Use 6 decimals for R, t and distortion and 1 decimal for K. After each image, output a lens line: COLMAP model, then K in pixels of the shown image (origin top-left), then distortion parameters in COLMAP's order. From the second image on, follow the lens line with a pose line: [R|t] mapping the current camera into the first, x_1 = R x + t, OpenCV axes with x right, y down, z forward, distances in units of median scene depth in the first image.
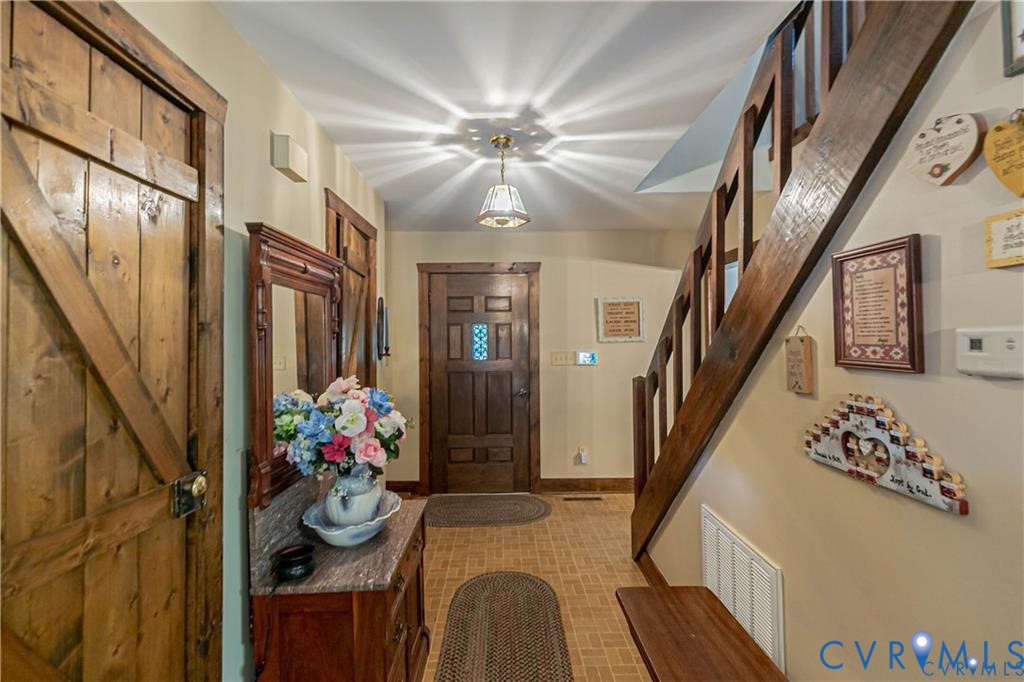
lens RADIAL K [[472.3, 0, 510.1], [0, 472.3, 341.2], [0, 0, 1]] dist [0.008806, -0.002183]
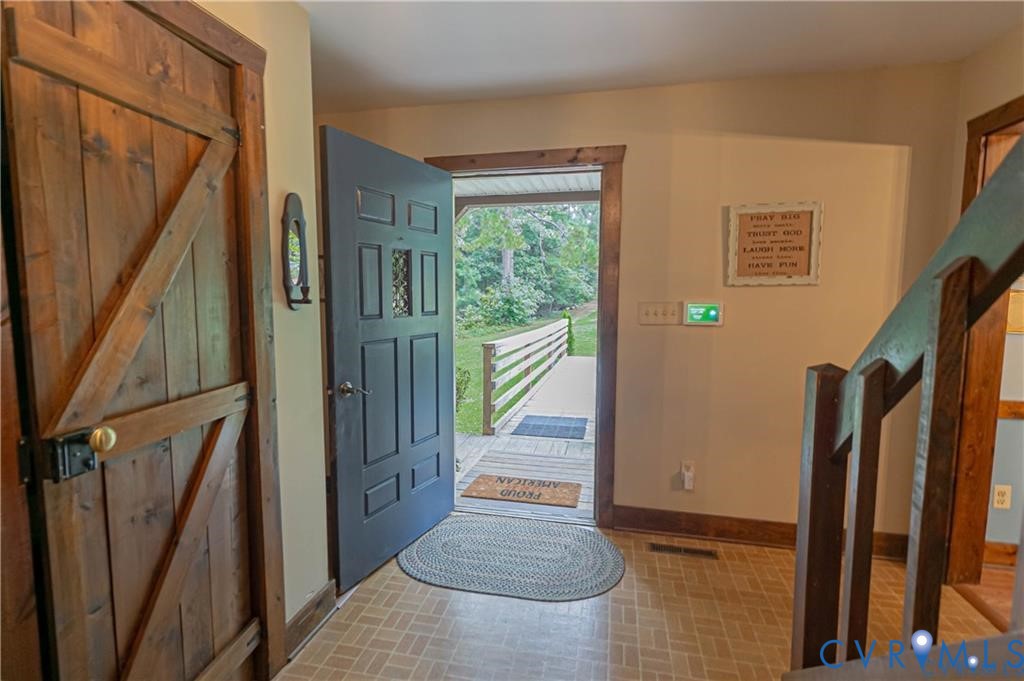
lens RADIAL K [[472.3, 0, 515.0], [0, 472.3, 338.4], [0, 0, 1]] dist [0.008806, -0.002183]
pose [[0.968113, 0.036236, -0.247879, 0.085607], [-0.011578, 0.994898, 0.100216, 0.010870], [0.250246, -0.094150, 0.963594, 0.388157]]
